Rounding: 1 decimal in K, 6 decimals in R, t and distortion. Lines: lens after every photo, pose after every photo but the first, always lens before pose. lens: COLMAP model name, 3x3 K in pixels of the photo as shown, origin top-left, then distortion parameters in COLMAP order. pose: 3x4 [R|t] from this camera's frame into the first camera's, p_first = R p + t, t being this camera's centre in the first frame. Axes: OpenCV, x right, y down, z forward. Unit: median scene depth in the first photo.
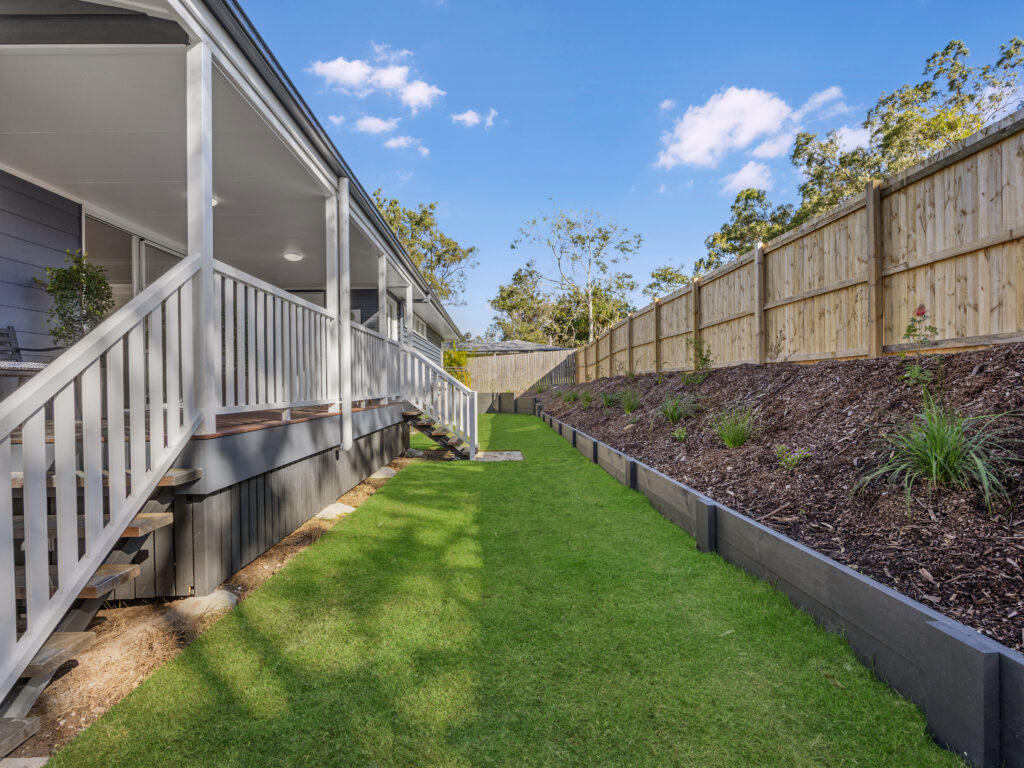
lens RADIAL K [[509.6, 0, 510.2], [0, 509.6, 386.3], [0, 0, 1]] dist [-0.004237, -0.000670]
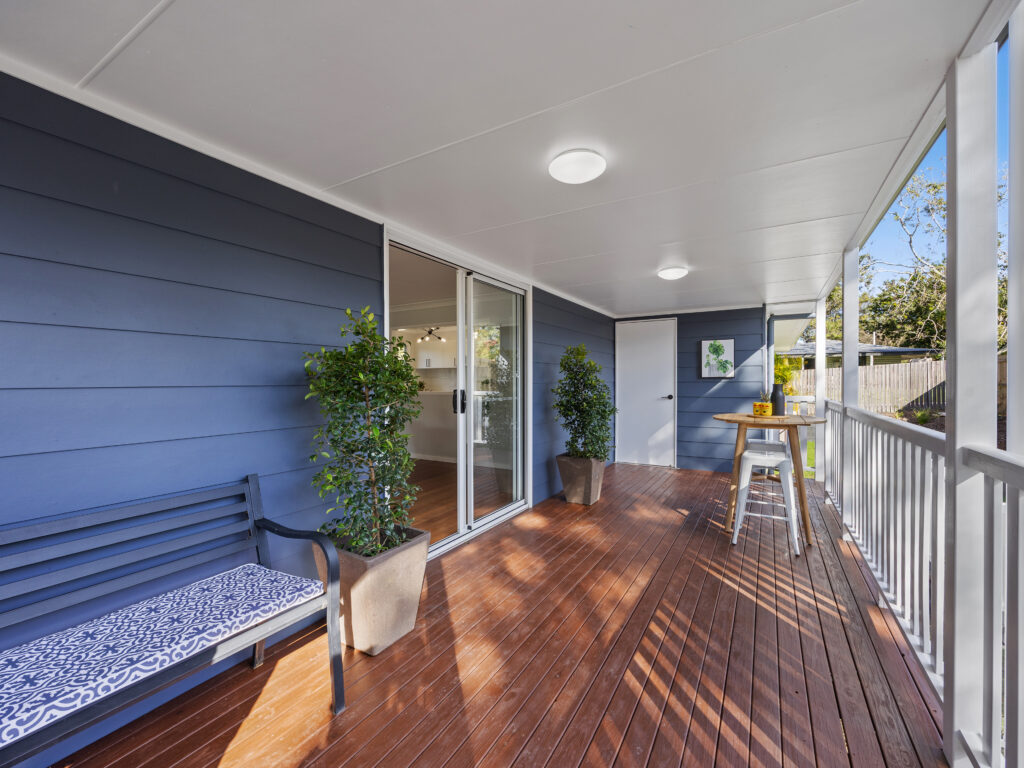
lens RADIAL K [[442.3, 0, 511.8], [0, 442.3, 380.8], [0, 0, 1]] dist [-0.002036, 0.000264]
pose [[0.849062, 0.022286, -0.527823, -0.388734], [-0.016756, 0.999743, 0.015257, -0.164996], [0.528028, -0.004110, 0.849217, 0.563231]]
